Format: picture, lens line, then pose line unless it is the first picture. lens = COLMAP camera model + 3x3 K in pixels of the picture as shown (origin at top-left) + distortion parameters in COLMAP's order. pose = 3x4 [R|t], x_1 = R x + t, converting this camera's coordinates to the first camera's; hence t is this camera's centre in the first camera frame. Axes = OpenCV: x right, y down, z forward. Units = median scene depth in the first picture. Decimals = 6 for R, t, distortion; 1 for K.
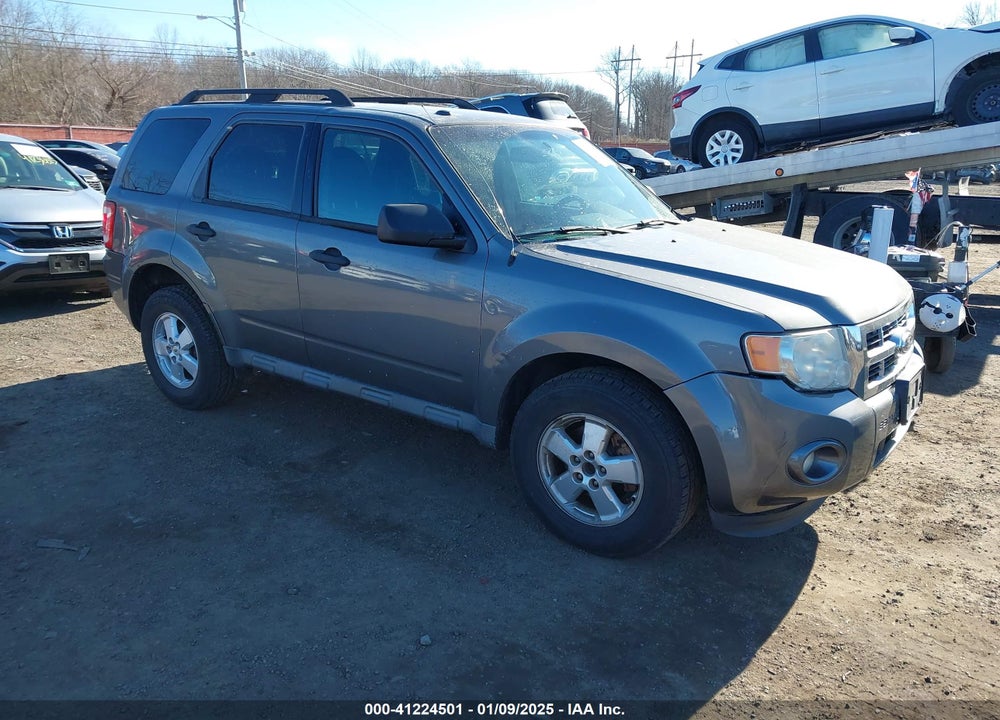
lens RADIAL K [[772.4, 0, 495.6], [0, 772.4, 376.3], [0, 0, 1]] dist [0.049097, -0.056834]
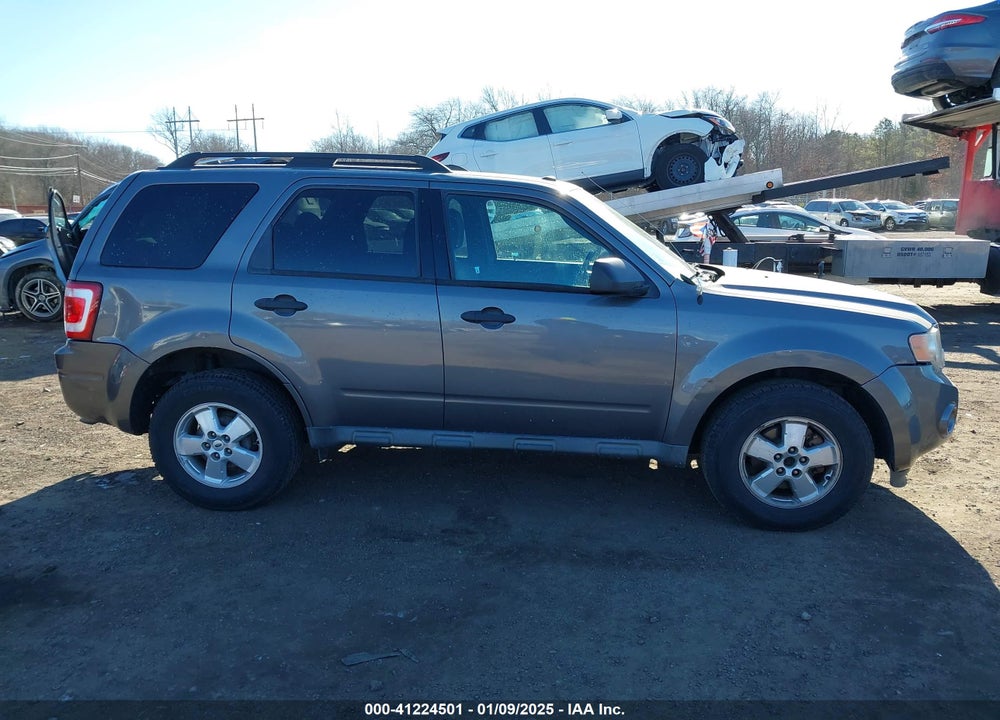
lens RADIAL K [[772.8, 0, 496.0], [0, 772.8, 380.7], [0, 0, 1]] dist [0.062948, -0.091079]
pose [[0.864576, -0.126825, 0.486234, -0.663204], [0.159938, 0.986758, -0.027009, -0.036797], [-0.476370, 0.101119, 0.873411, 0.103758]]
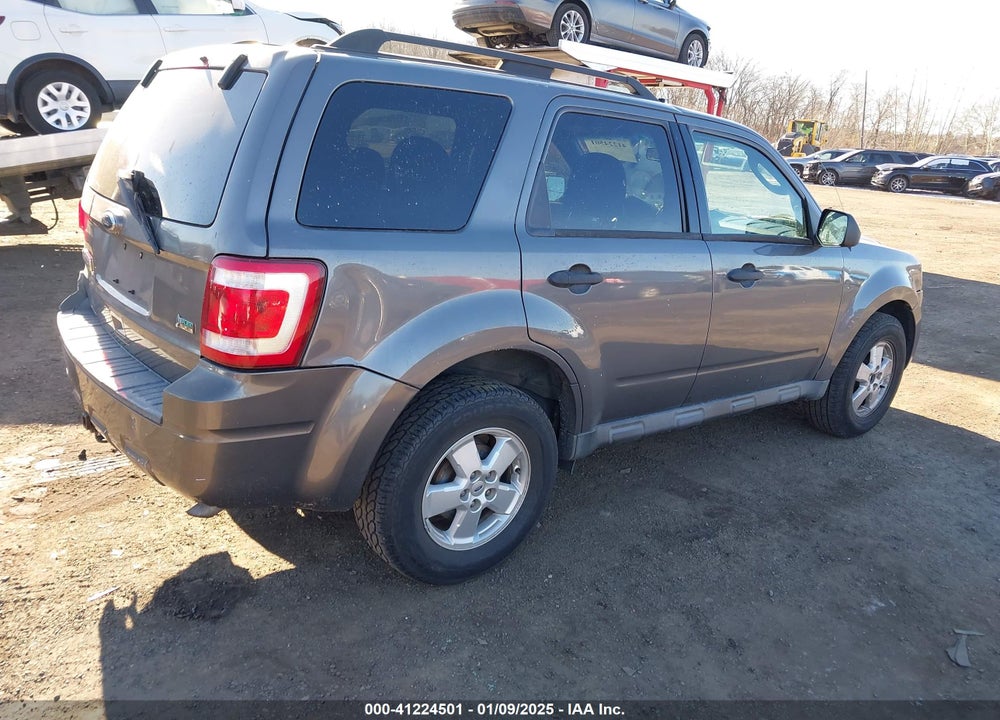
lens RADIAL K [[796.2, 0, 522.3], [0, 796.2, 375.8], [0, 0, 1]] dist [0.000456, -0.009279]
pose [[0.230987, -0.275708, 0.933076, -1.128842], [0.213269, 0.950035, 0.227924, -0.292812], [-0.949295, 0.146349, 0.278246, 0.934700]]
